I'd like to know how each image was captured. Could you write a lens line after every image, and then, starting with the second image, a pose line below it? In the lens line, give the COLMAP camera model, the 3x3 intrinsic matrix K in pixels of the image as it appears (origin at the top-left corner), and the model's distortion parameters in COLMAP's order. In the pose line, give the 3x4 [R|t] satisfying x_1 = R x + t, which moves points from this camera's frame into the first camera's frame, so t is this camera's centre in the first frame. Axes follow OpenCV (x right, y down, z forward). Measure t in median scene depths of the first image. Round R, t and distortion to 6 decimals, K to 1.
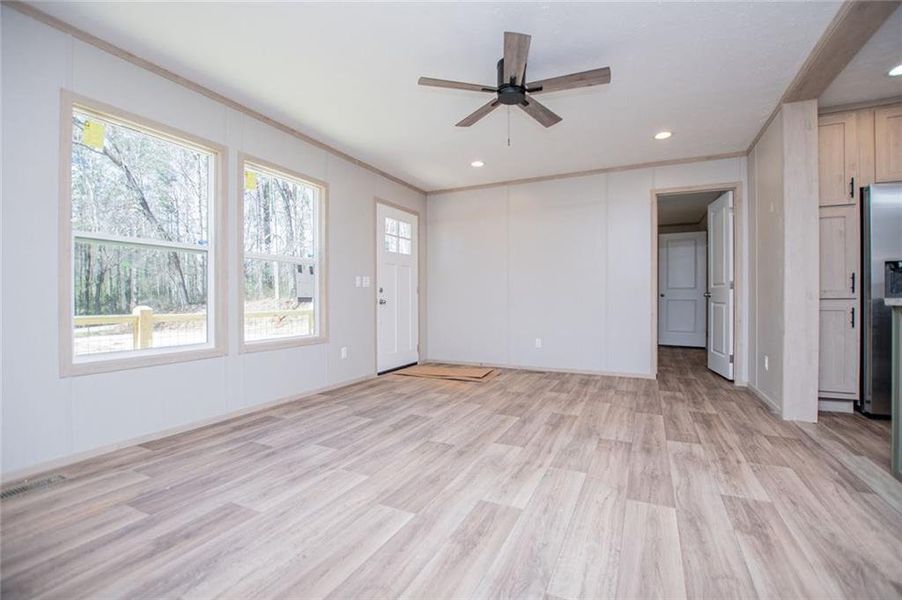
lens RADIAL K [[398.7, 0, 454.9], [0, 398.7, 301.0], [0, 0, 1]] dist [-0.021339, 0.000656]
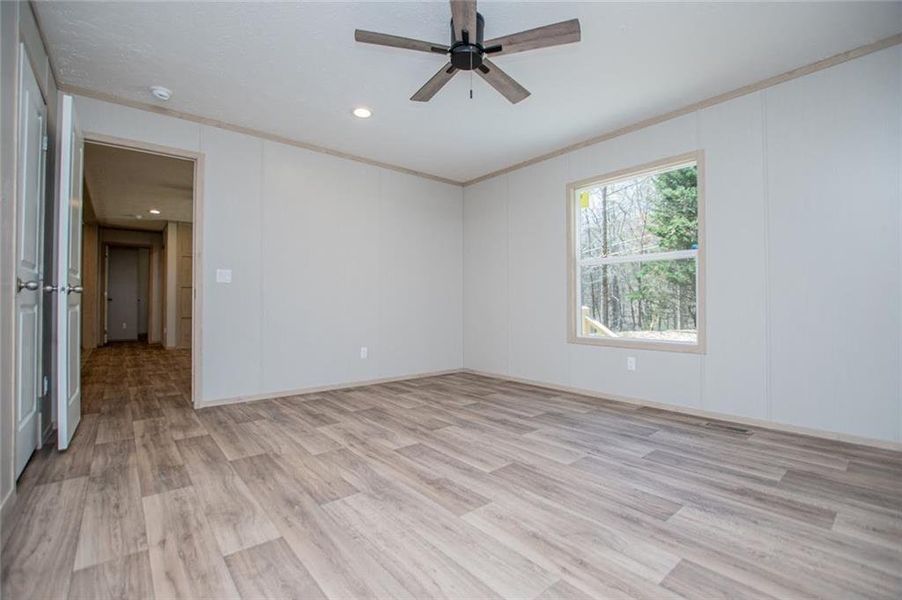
lens RADIAL K [[398.7, 0, 454.9], [0, 398.7, 301.0], [0, 0, 1]] dist [-0.021339, 0.000656]
pose [[-0.402737, -0.010225, -0.915258, 0.735047], [-0.001957, 0.999945, -0.010310, 0.015481], [0.915313, -0.002362, -0.402735, 0.964869]]
